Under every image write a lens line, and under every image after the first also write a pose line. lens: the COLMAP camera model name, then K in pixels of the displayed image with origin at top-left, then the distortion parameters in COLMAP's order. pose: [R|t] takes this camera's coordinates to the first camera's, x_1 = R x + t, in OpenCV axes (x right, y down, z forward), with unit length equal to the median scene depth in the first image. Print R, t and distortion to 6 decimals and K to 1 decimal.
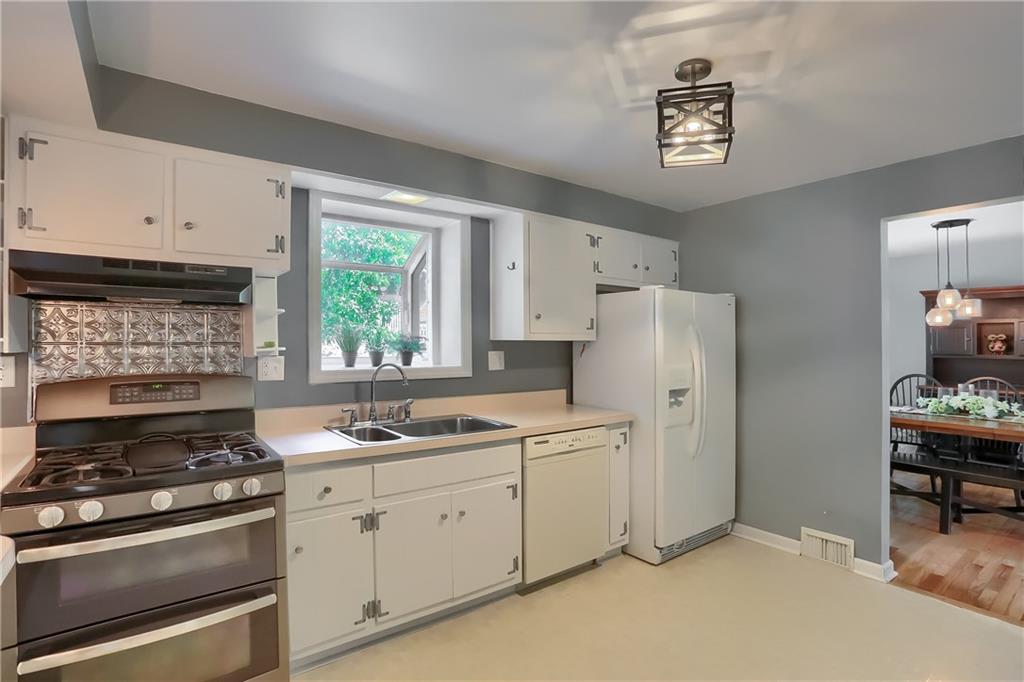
lens RADIAL K [[497.8, 0, 516.6], [0, 497.8, 337.7], [0, 0, 1]] dist [-0.026120, 0.000802]
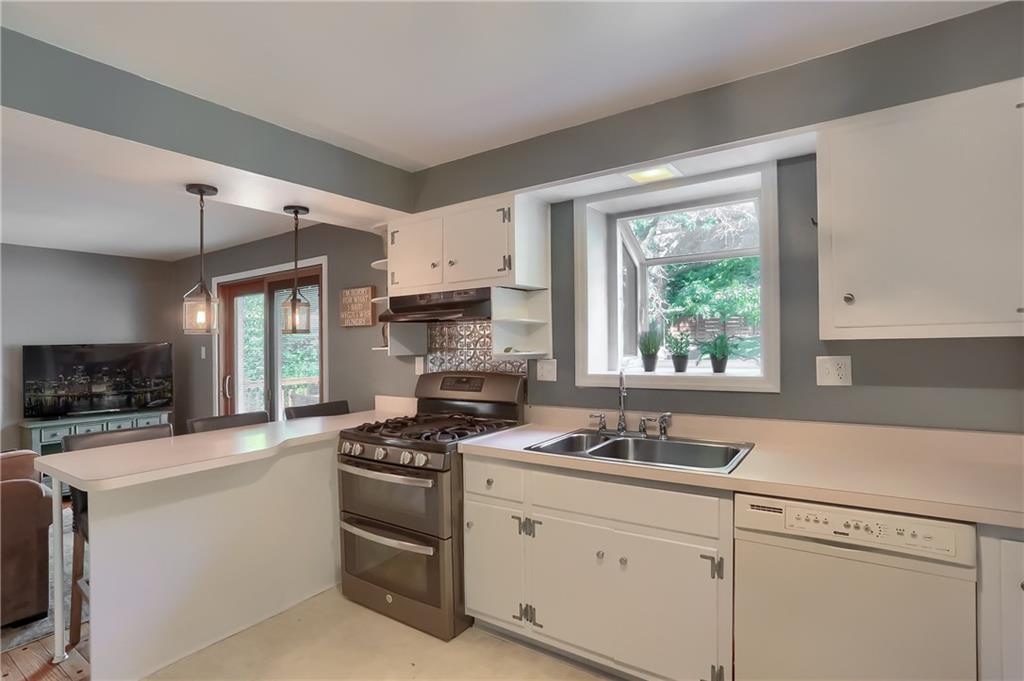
lens RADIAL K [[497.8, 0, 516.7], [0, 497.8, 347.8], [0, 0, 1]] dist [-0.026120, 0.000802]
pose [[0.346153, -0.000892, -0.938177, 0.527382], [0.028526, 0.999547, 0.009574, -0.001342], [0.937744, -0.030077, 0.346022, 0.524134]]
